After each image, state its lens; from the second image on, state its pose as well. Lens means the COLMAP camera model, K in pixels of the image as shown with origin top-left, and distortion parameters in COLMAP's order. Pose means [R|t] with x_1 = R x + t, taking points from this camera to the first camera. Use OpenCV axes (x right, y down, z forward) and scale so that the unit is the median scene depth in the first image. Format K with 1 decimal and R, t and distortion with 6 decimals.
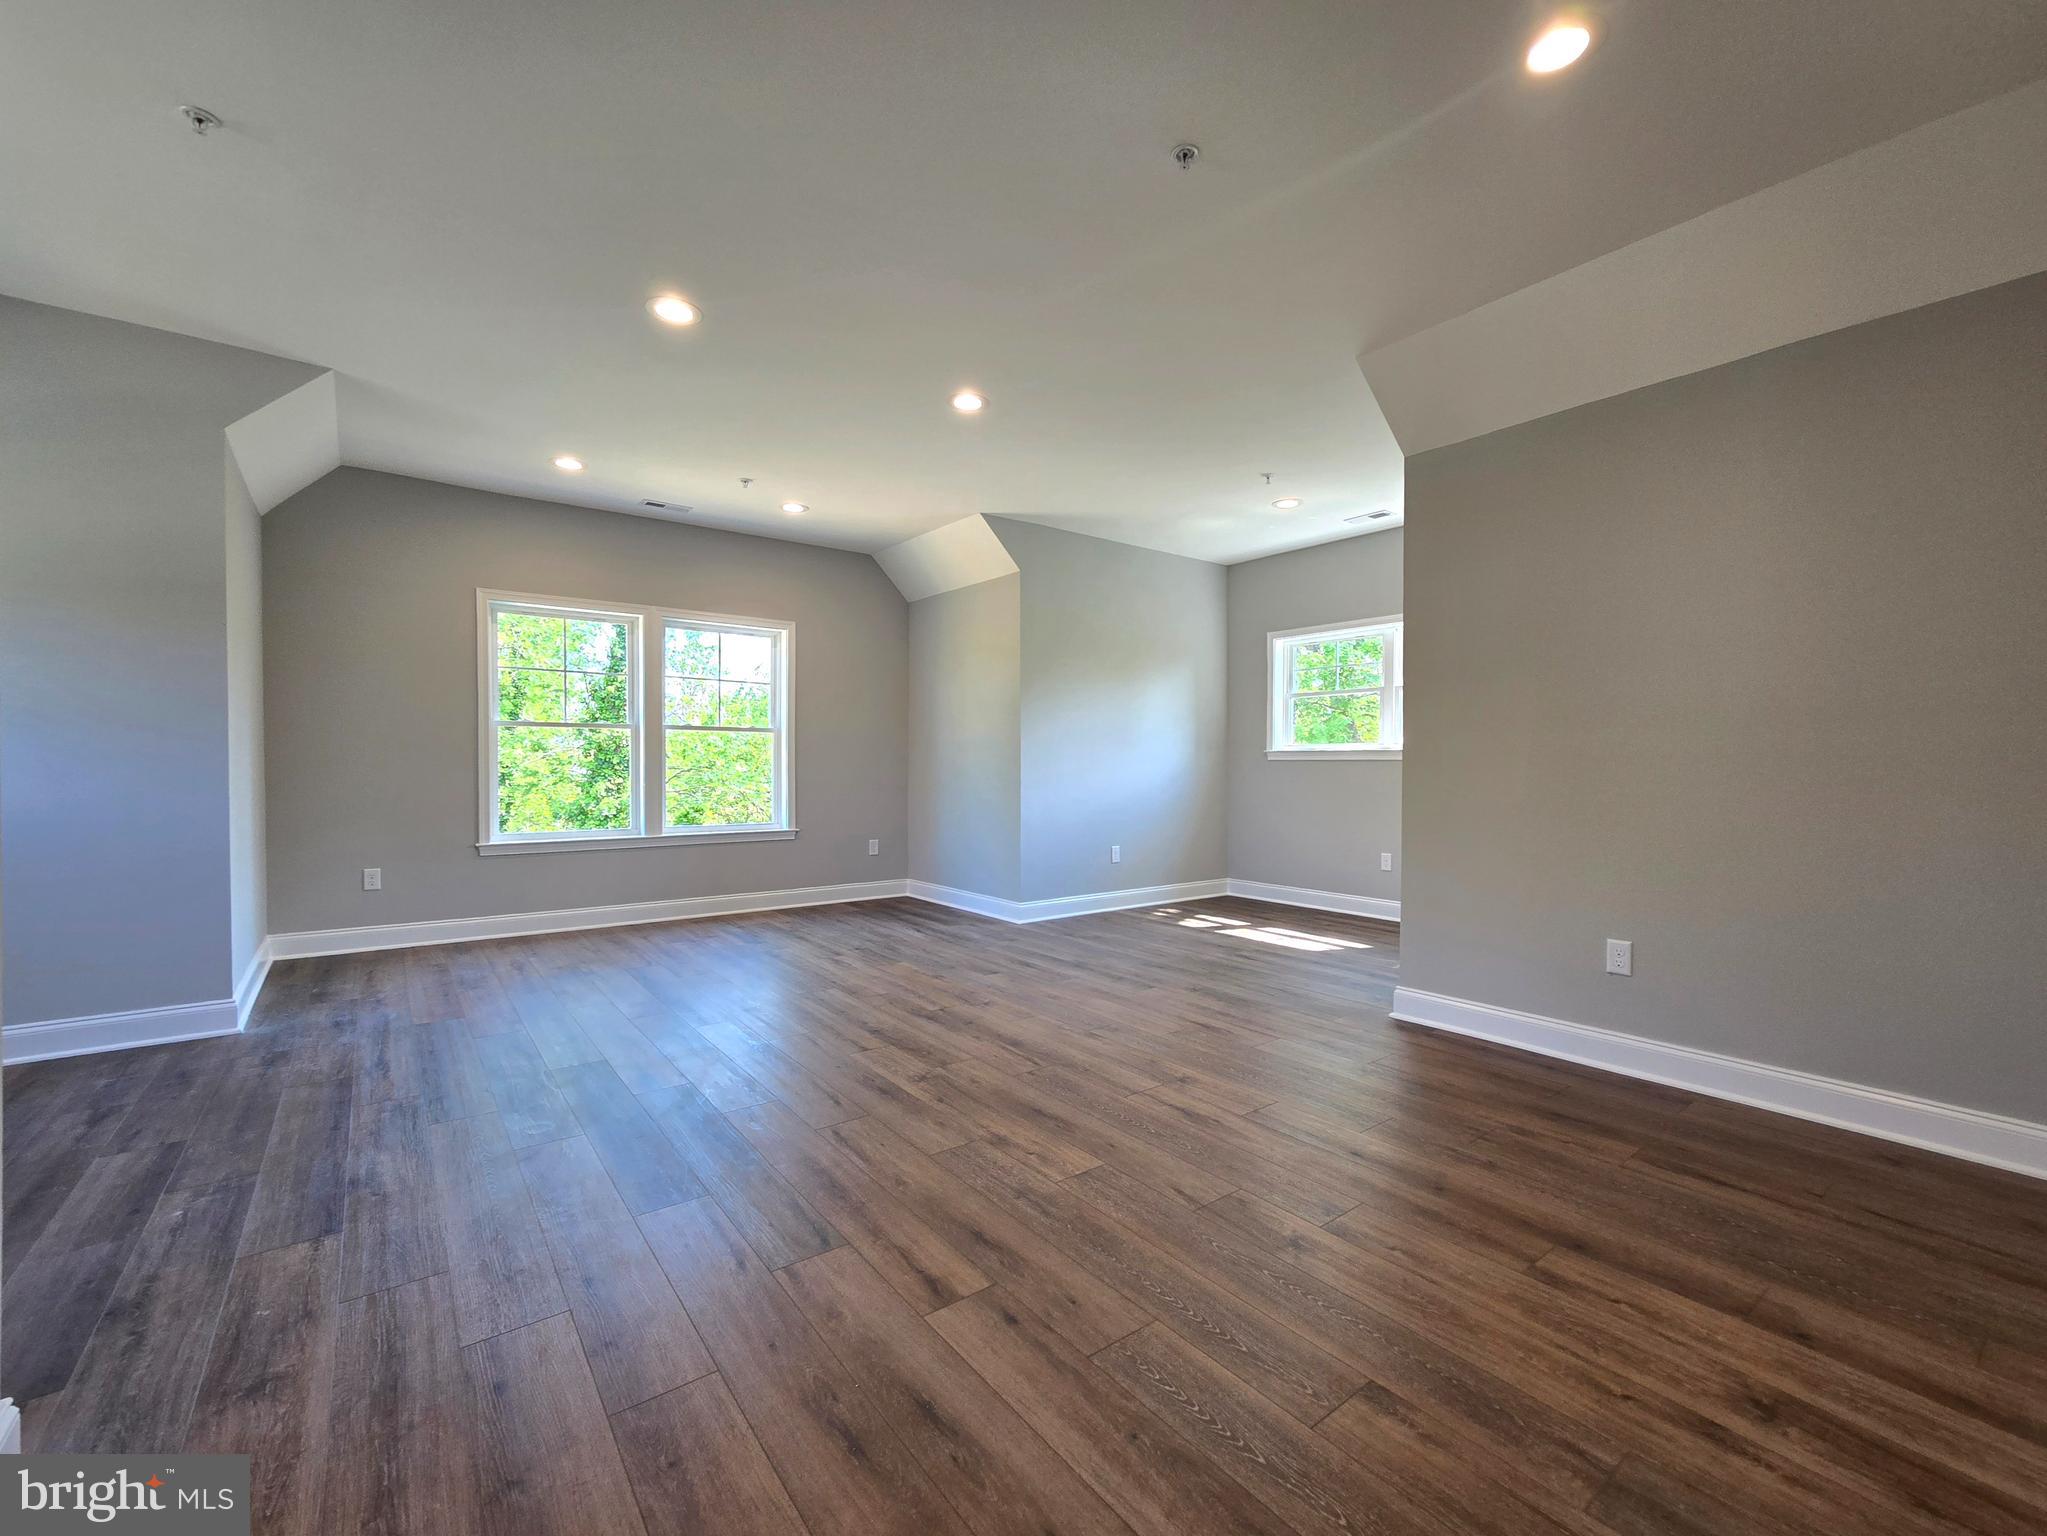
lens RADIAL K [[871.5, 0, 1023.2], [0, 871.5, 767.0], [0, 0, 1]] dist [-0.001235, 0.000189]
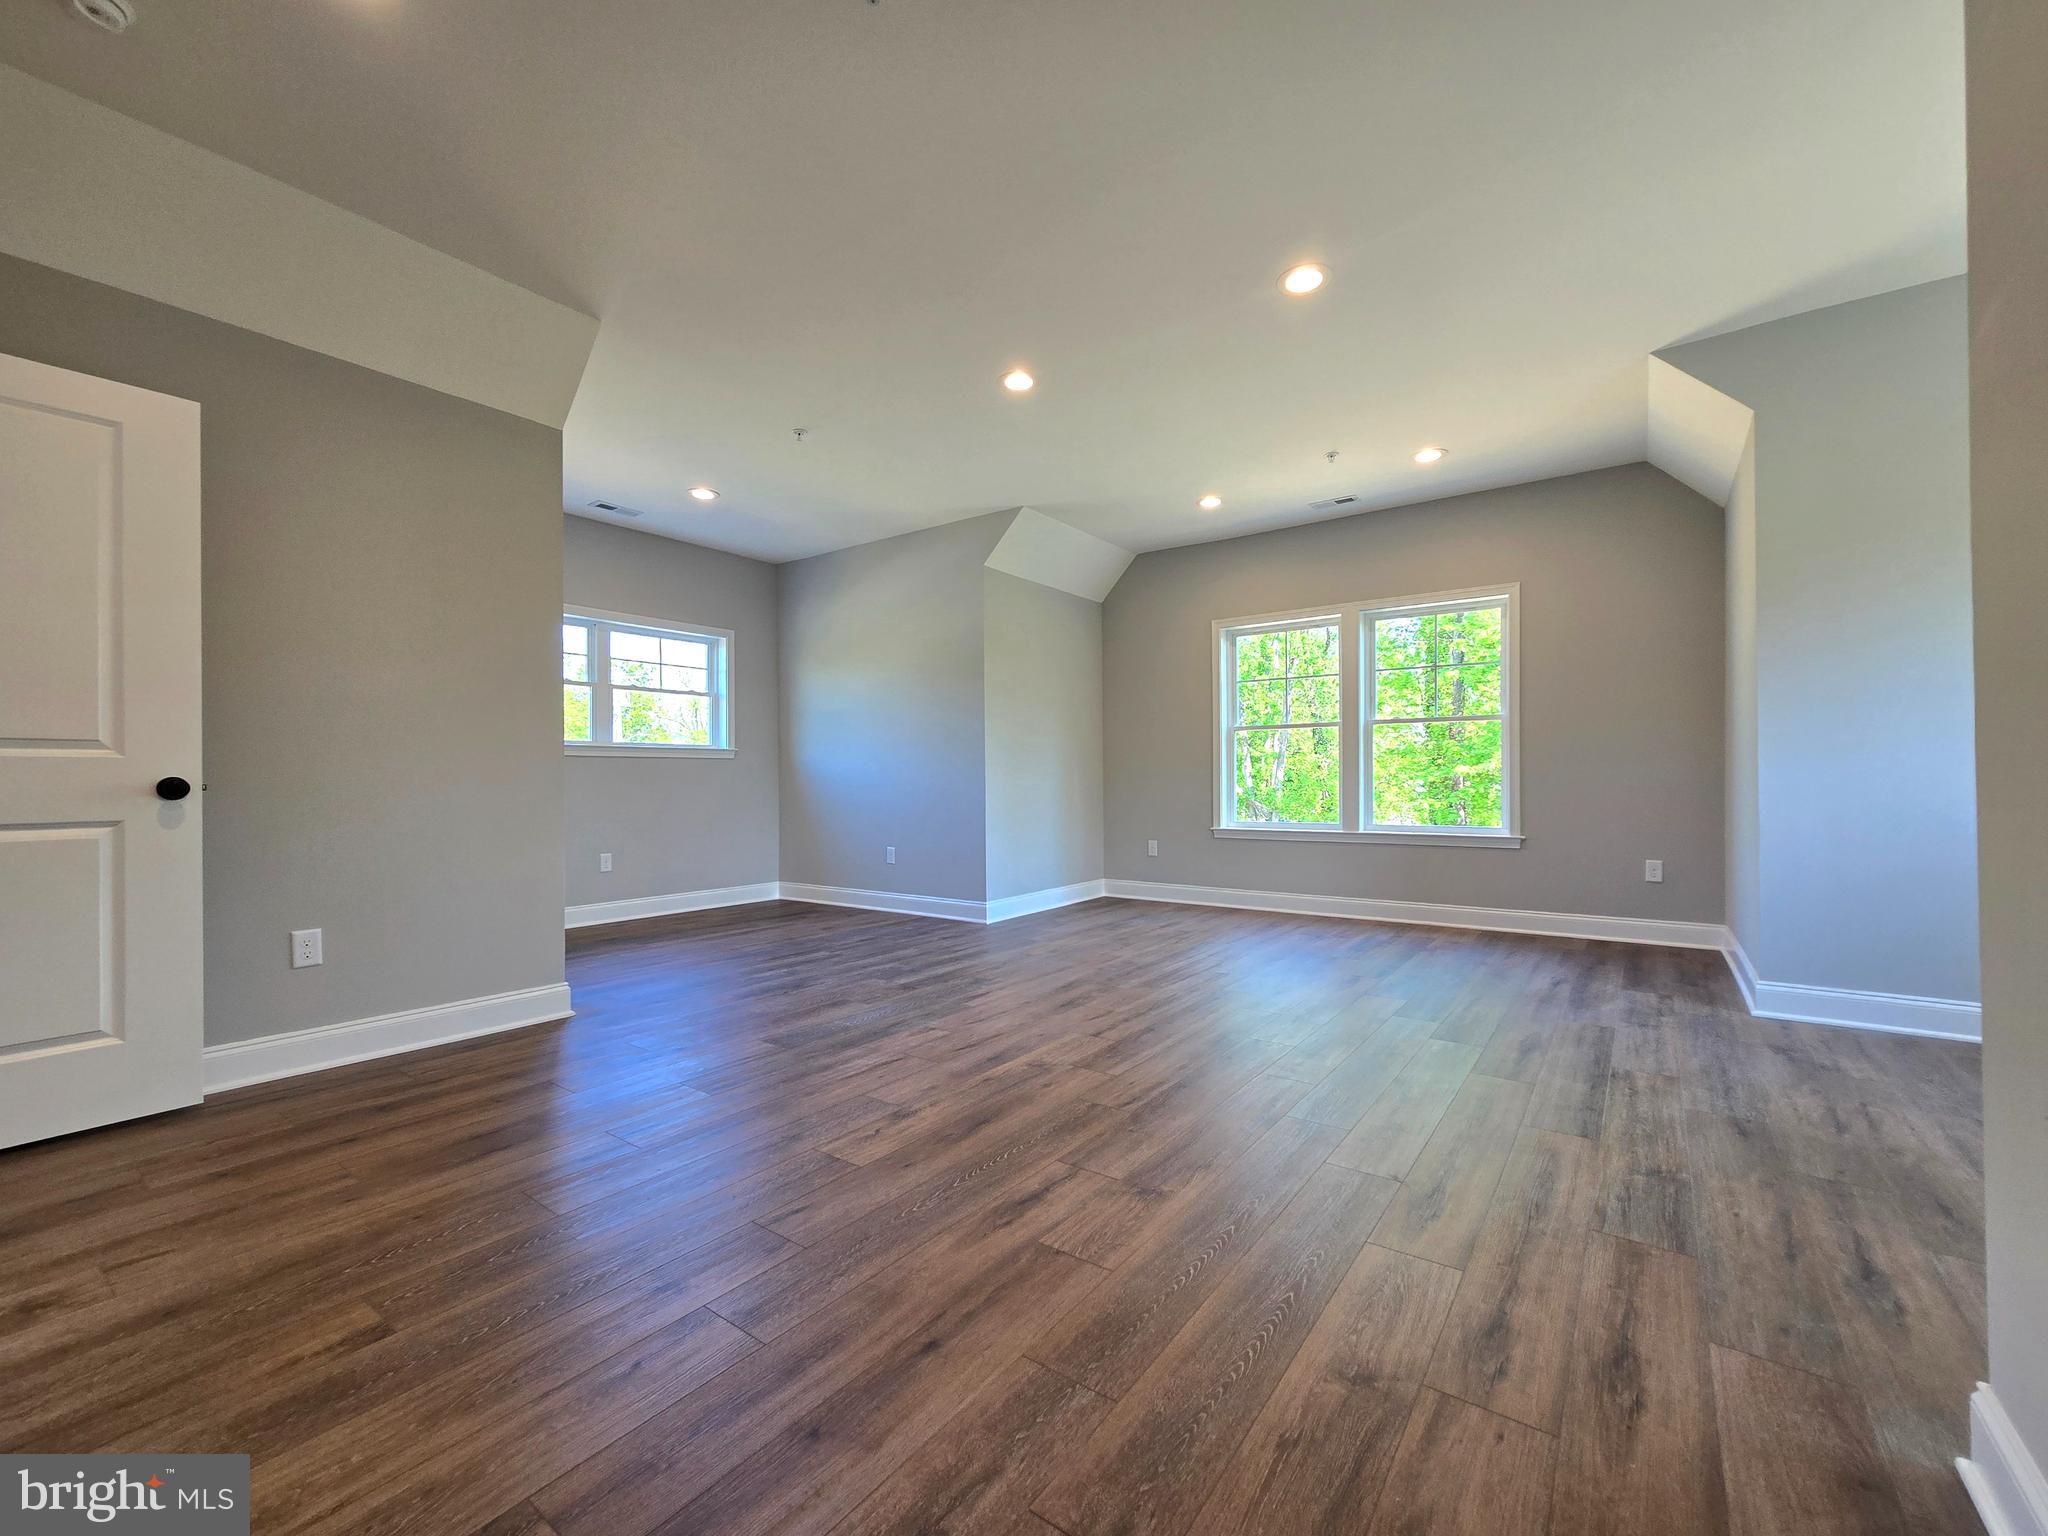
lens RADIAL K [[840.7, 0, 1027.6], [0, 840.7, 768.5], [0, 0, 1]] dist [-0.001359, 0.001241]
pose [[0.273004, -0.021057, -0.961782, 0.695128], [0.003510, 0.999776, -0.020892, 0.043574], [0.962006, 0.002328, 0.273017, 0.653309]]
